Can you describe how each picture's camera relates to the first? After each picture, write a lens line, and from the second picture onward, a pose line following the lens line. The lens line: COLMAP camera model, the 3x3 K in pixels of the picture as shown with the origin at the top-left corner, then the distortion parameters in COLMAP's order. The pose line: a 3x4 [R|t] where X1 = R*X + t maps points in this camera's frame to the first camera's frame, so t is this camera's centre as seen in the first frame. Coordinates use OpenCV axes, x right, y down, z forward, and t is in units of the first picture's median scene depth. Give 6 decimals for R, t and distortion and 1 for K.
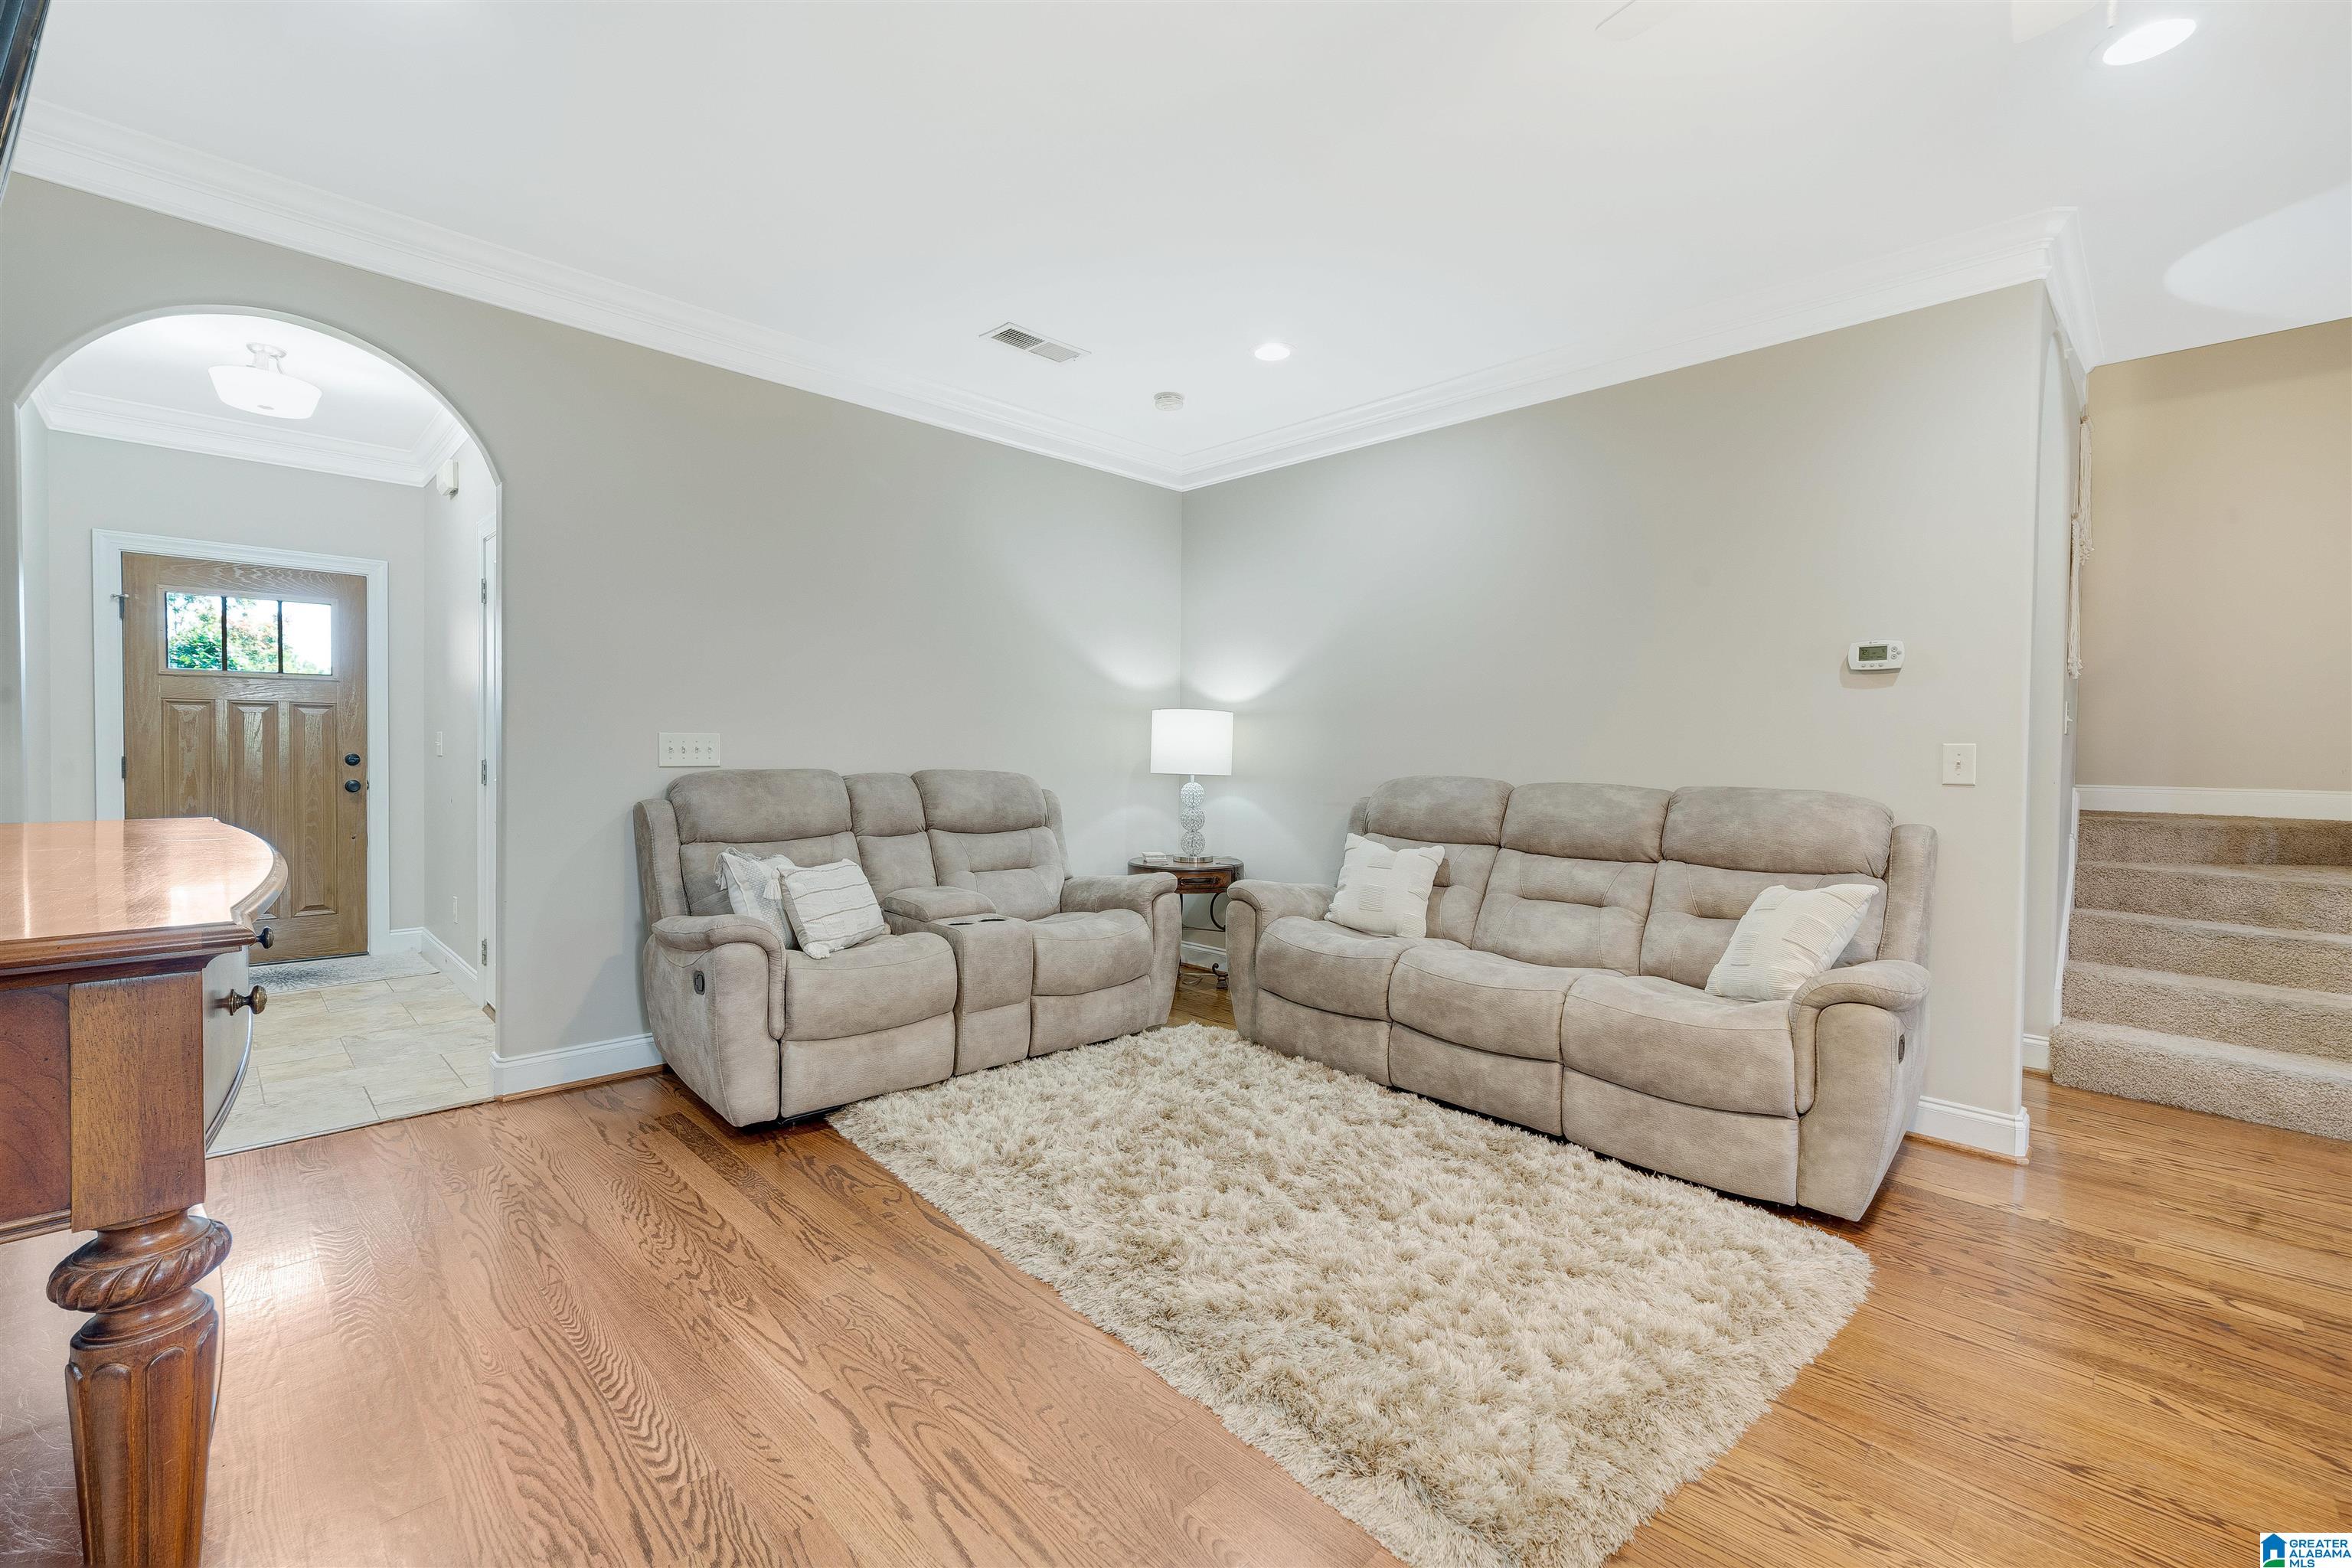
lens RADIAL K [[967.3, 0, 1134.6], [0, 967.3, 772.4], [0, 0, 1]] dist [-0.001531, -0.000099]
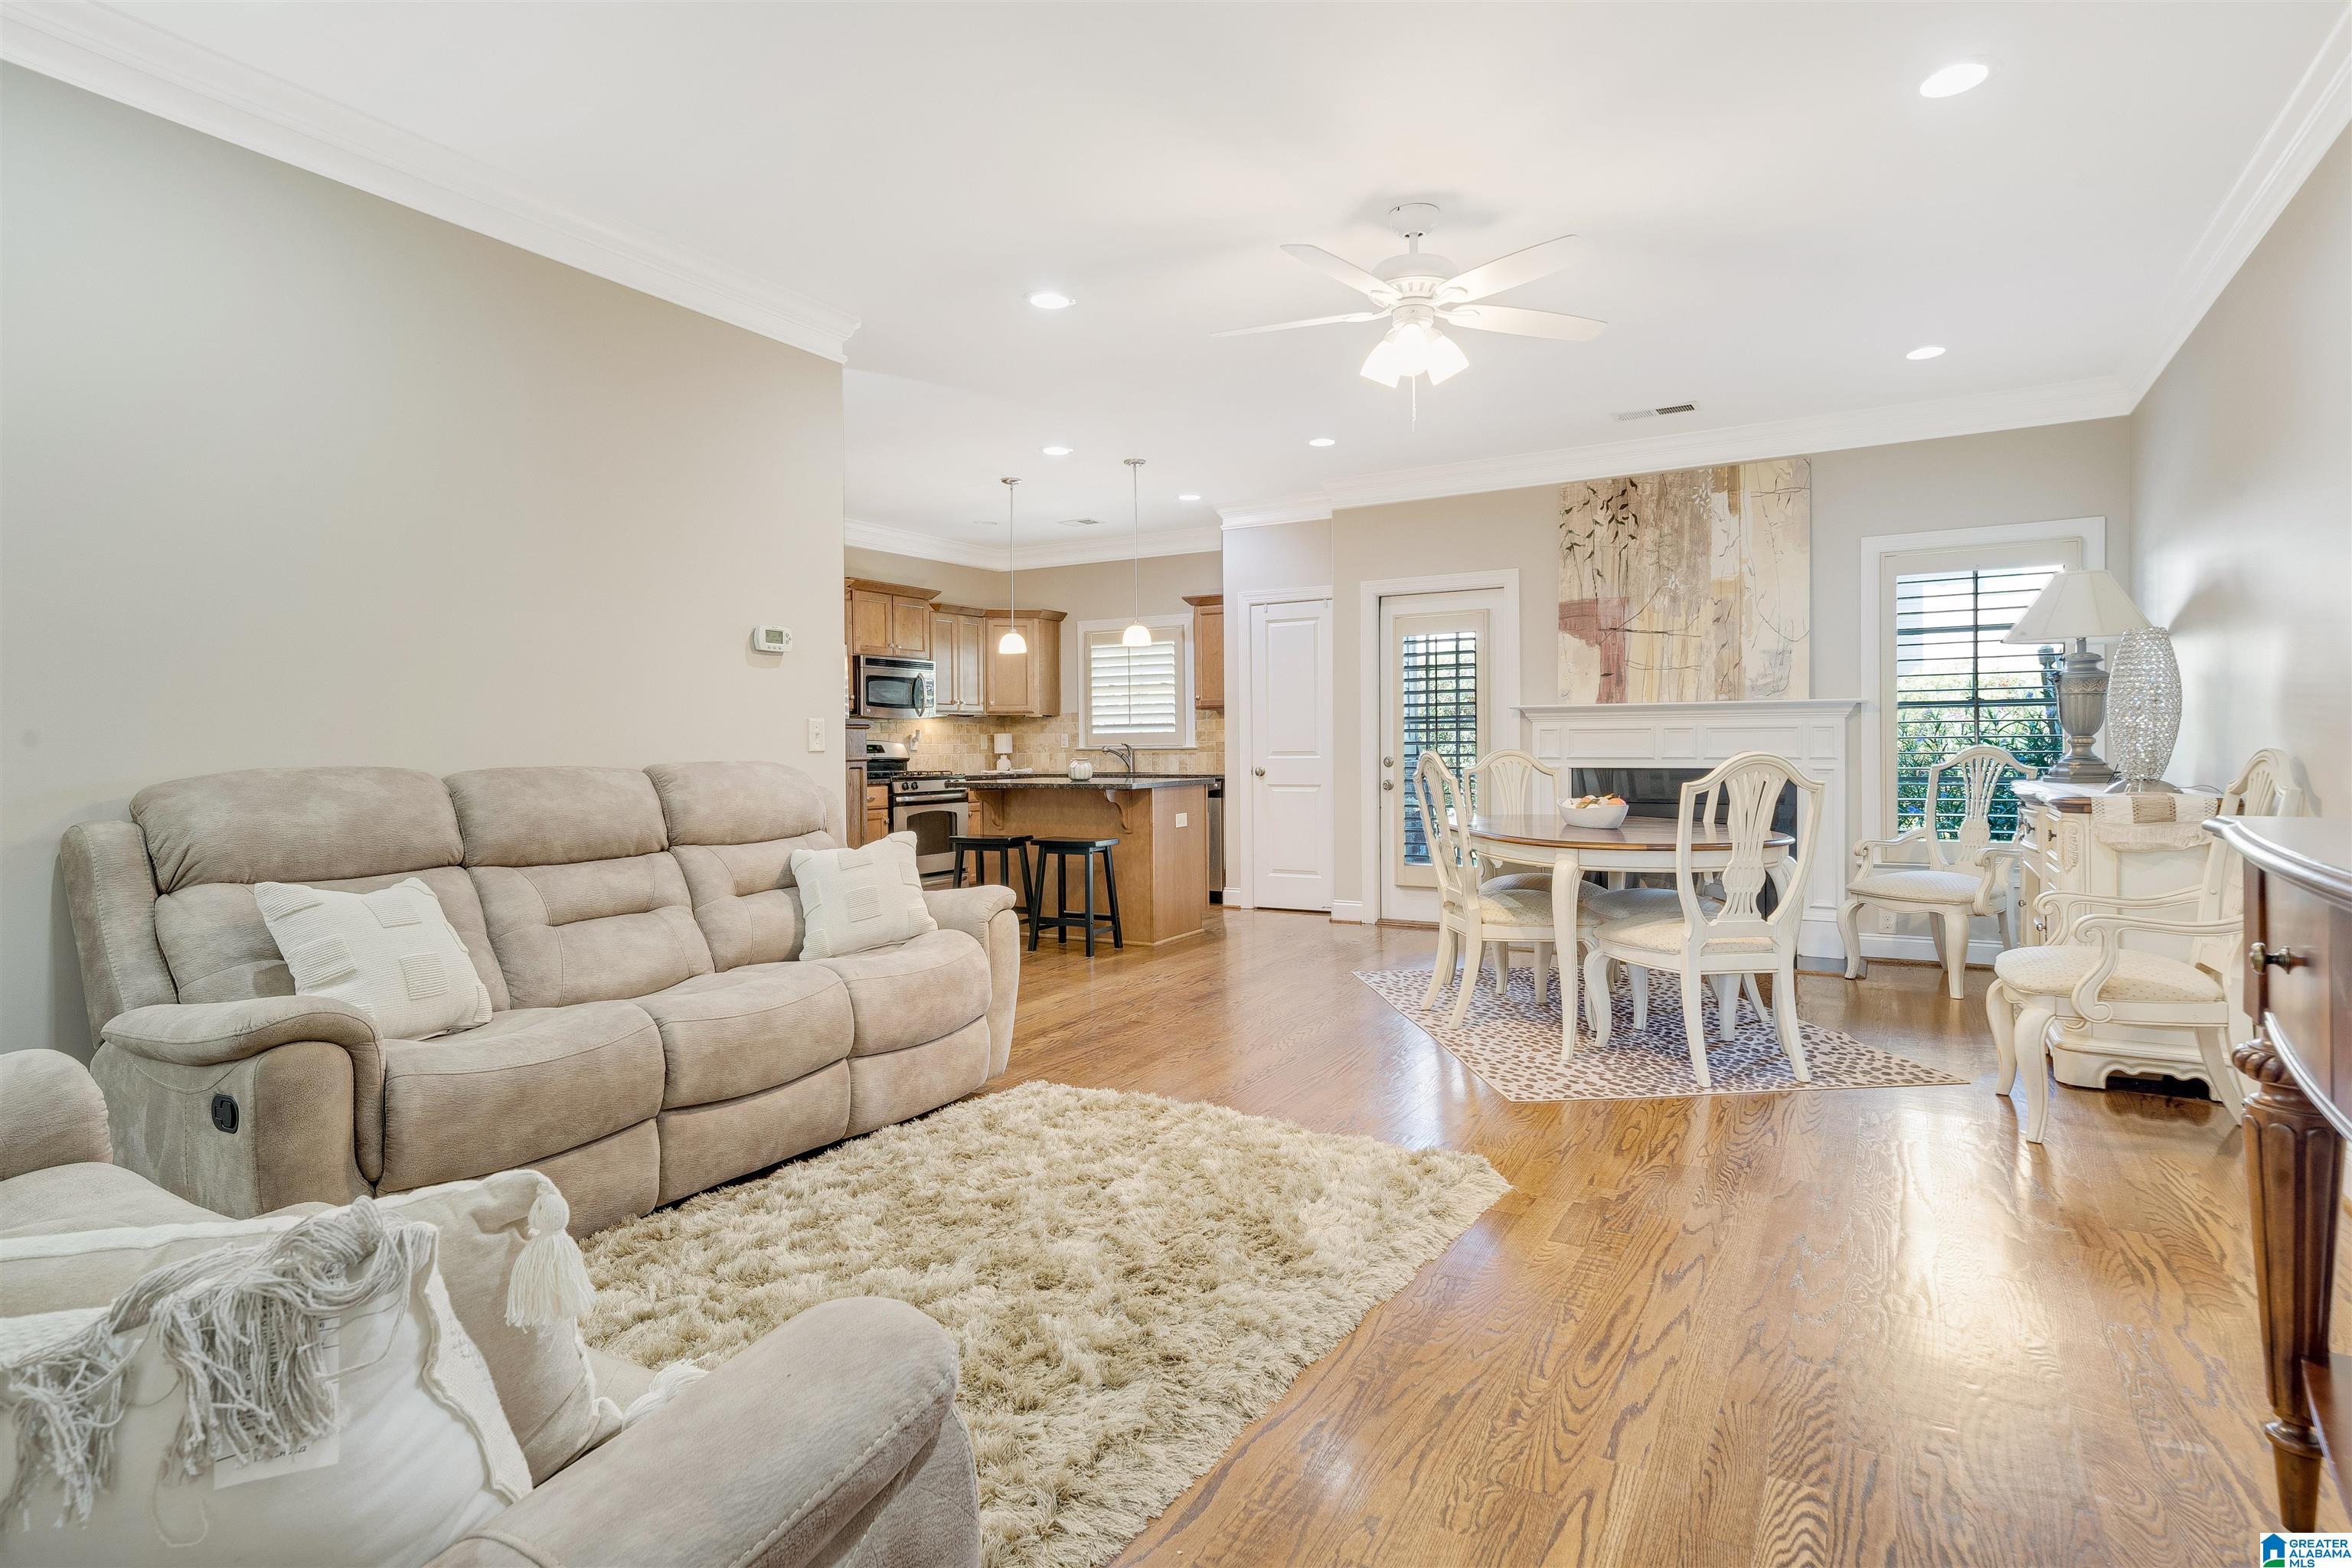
lens RADIAL K [[1204.8, 0, 1172.2], [0, 1204.8, 753.7], [0, 0, 1]] dist [0.018658, 0.000246]
pose [[-0.268759, -0.019281, 0.963014, -0.639784], [0.029241, 0.999176, 0.028165, -0.012417], [-0.962763, 0.035729, -0.267974, 0.844230]]
